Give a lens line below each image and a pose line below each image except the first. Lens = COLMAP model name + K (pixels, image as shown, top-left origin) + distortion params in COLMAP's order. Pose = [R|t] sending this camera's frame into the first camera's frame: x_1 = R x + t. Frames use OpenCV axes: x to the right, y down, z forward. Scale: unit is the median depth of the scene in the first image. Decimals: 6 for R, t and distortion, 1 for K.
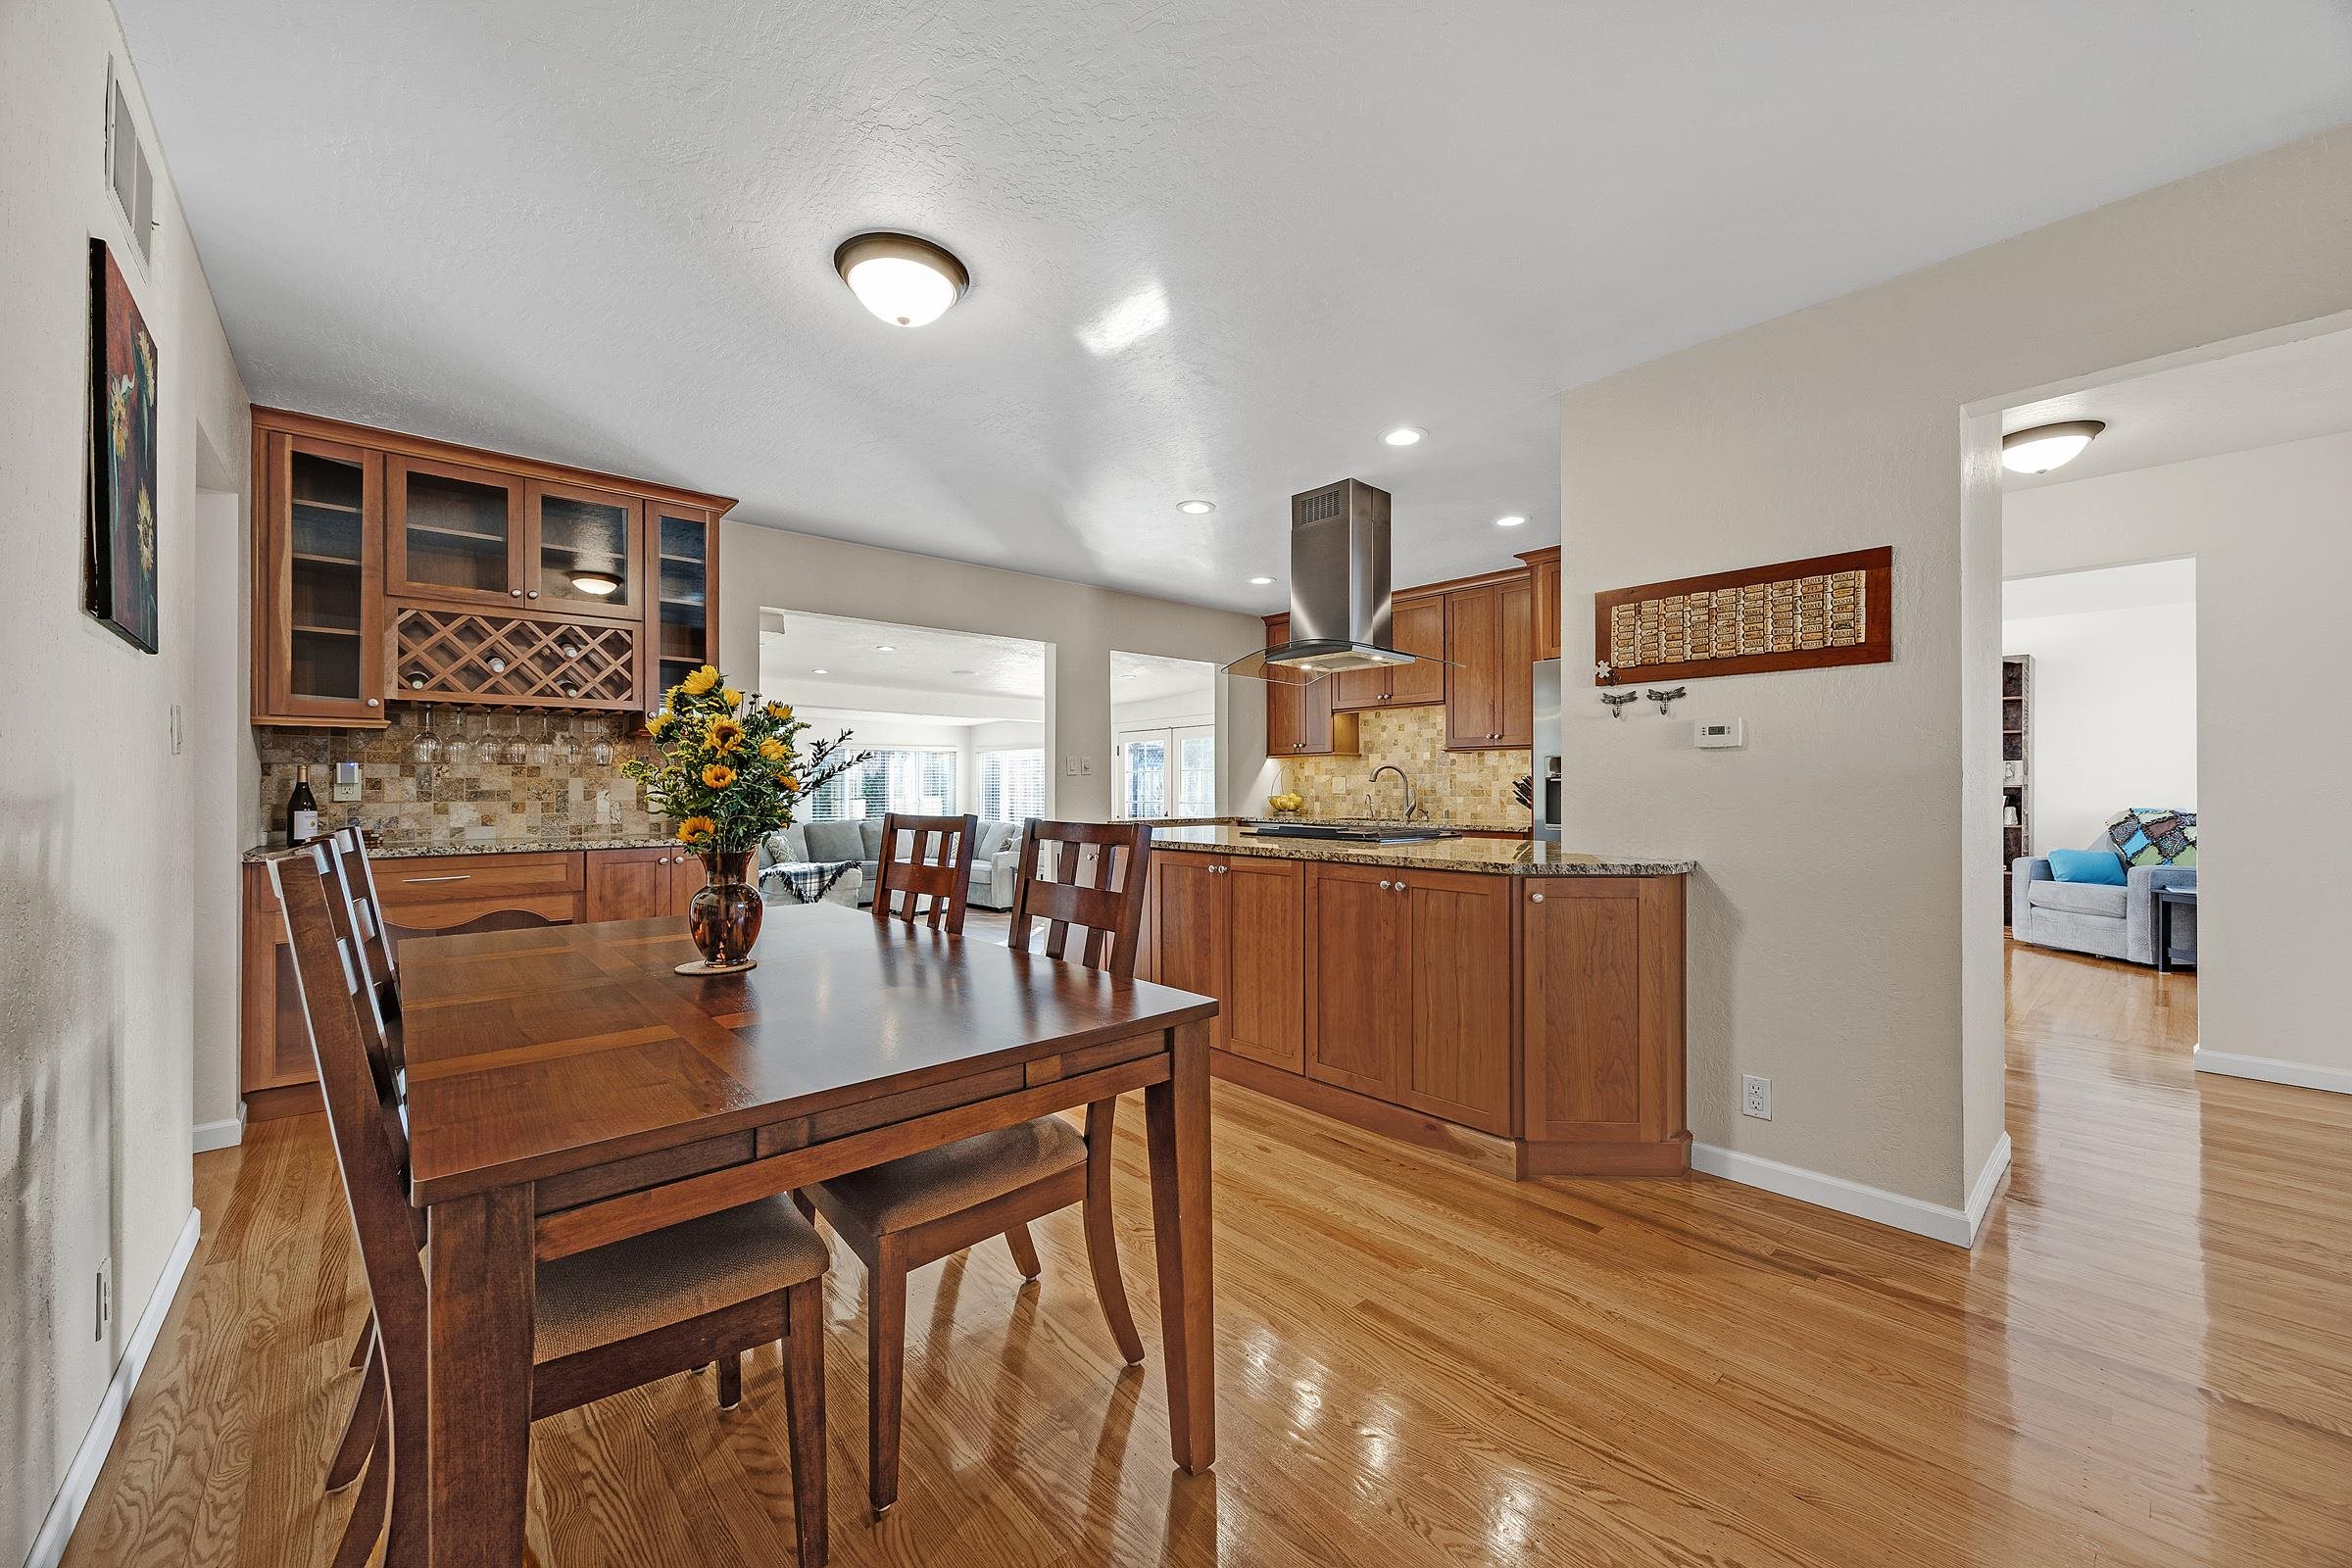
lens RADIAL K [[904.0, 0, 1179.5], [0, 904.0, 781.5], [0, 0, 1]] dist [0.001091, -0.000205]
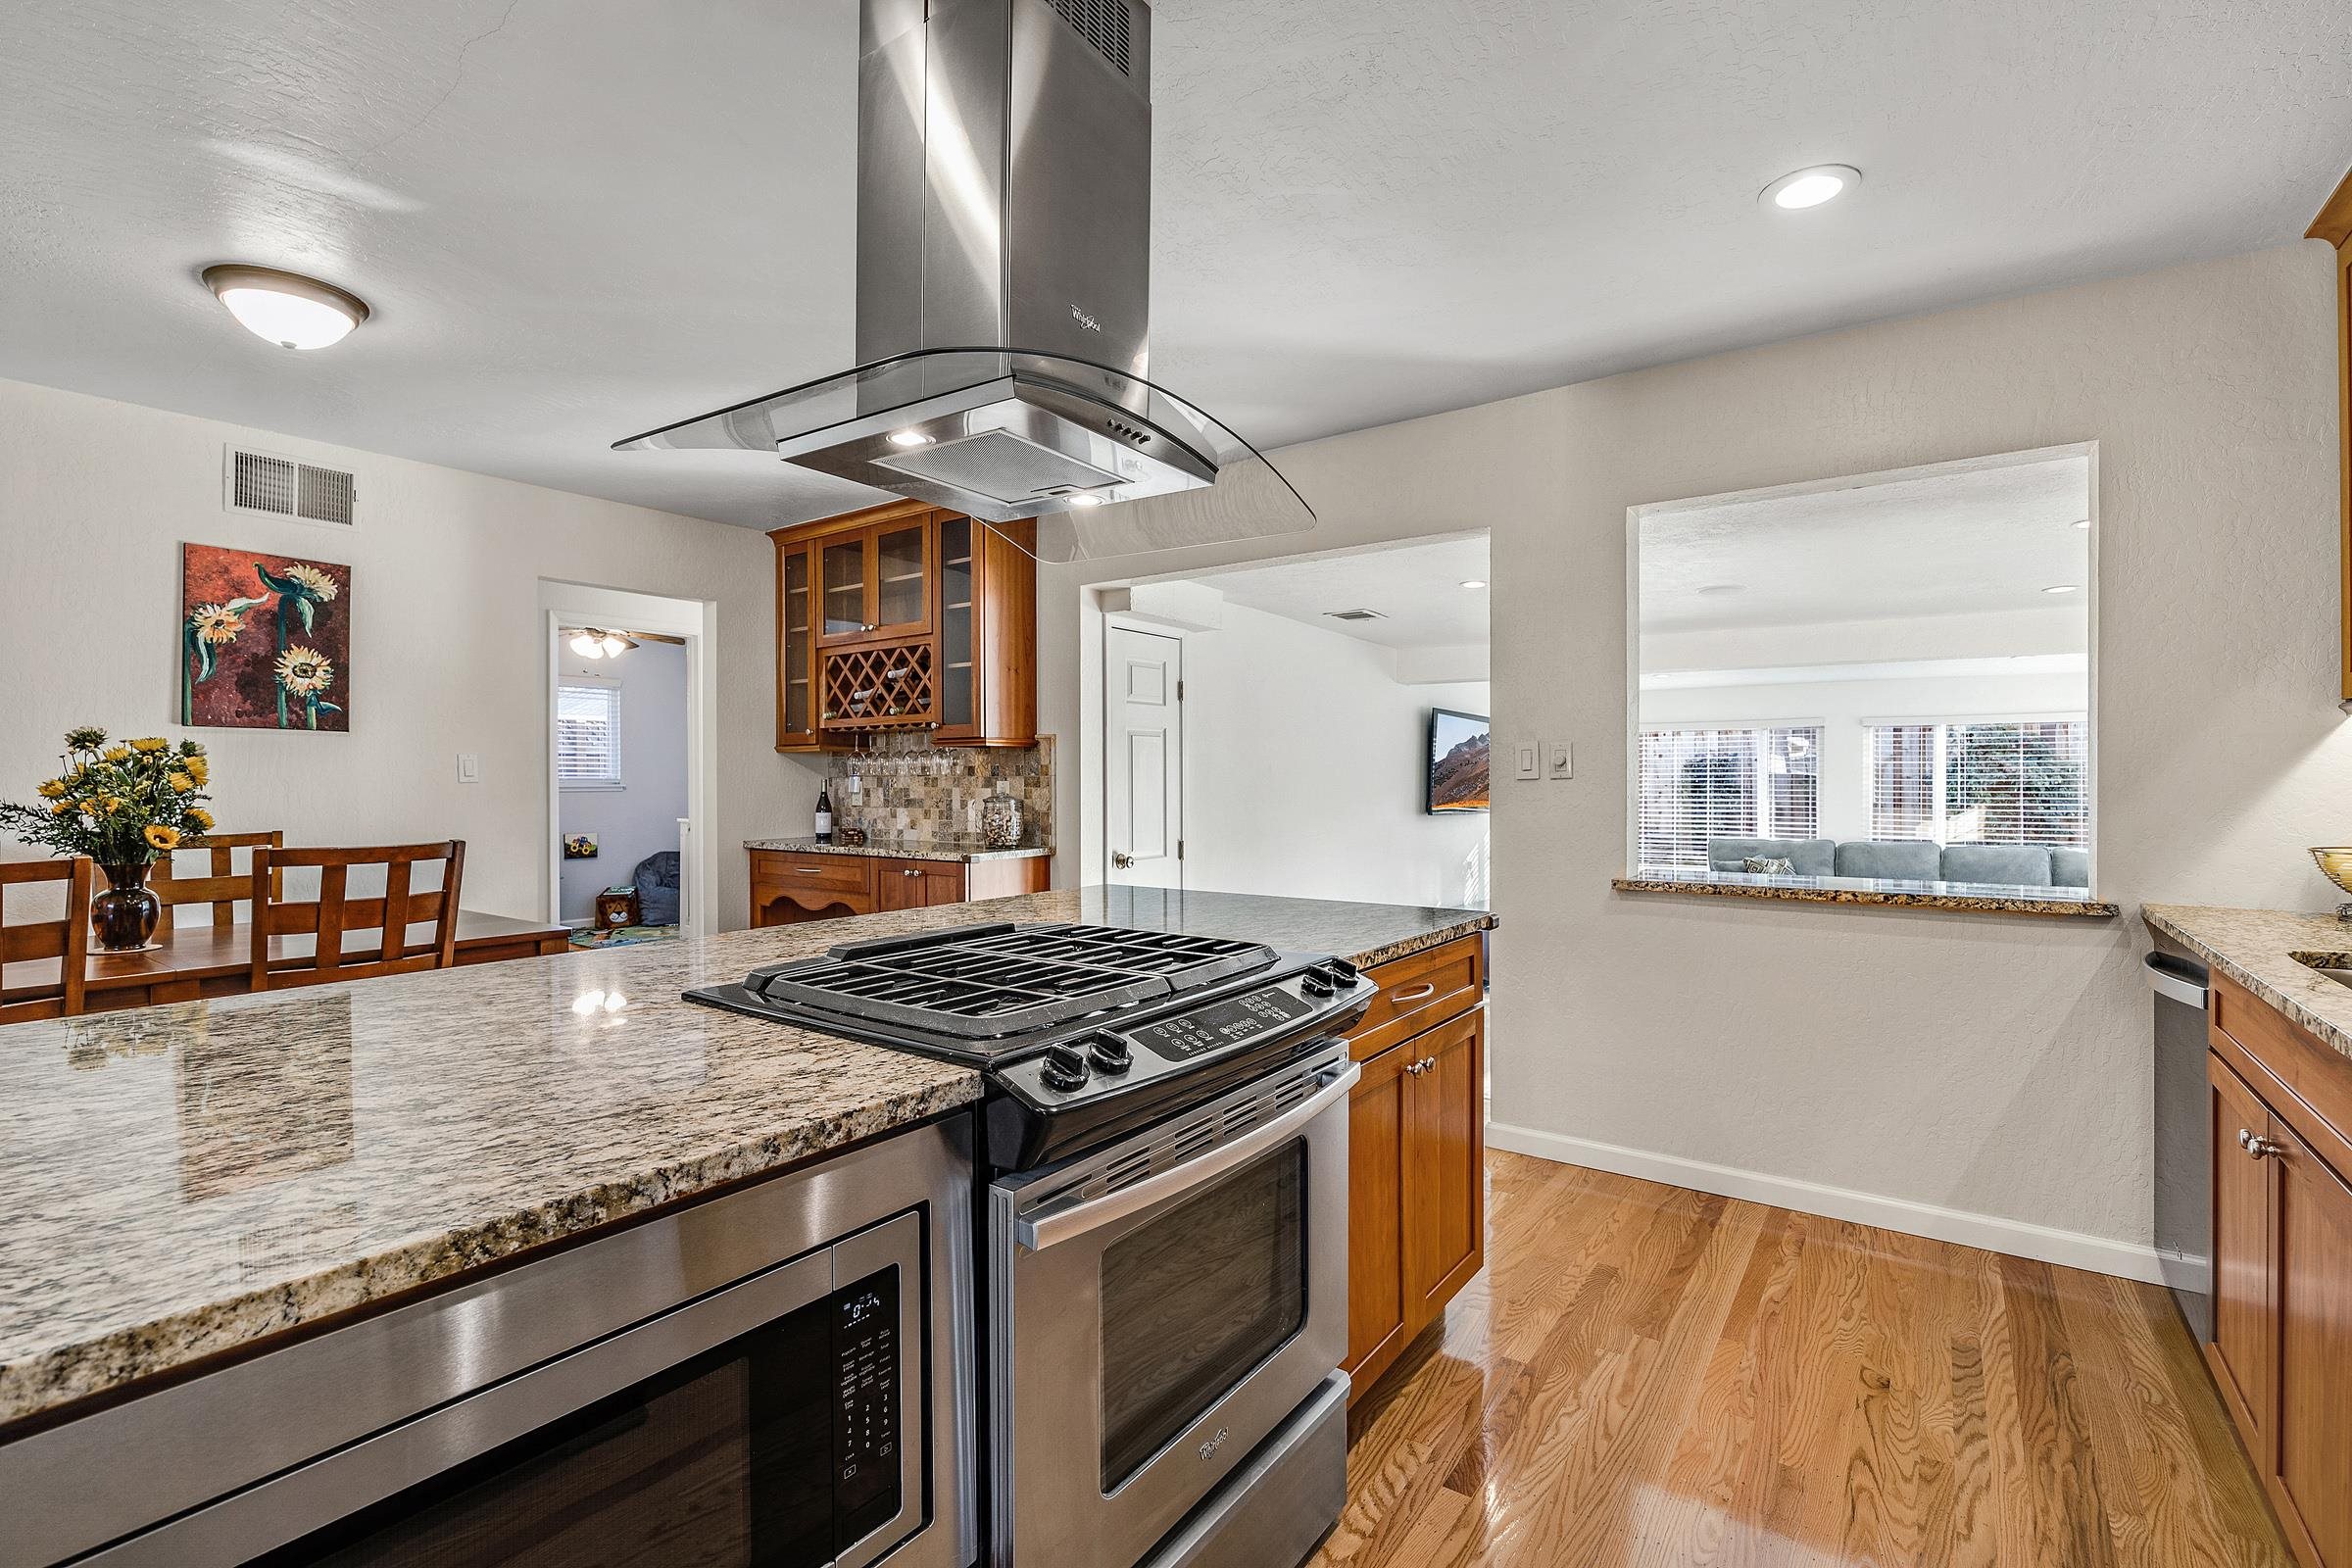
lens RADIAL K [[1059.1, 0, 1184.9], [0, 1059.1, 771.4], [0, 0, 1]] dist [-0.006033, -0.000752]
pose [[0.226662, -0.006351, -0.973953, 0.396128], [0.009496, 0.999946, -0.004311, -0.009844], [0.973927, -0.008271, 0.226710, 0.644616]]
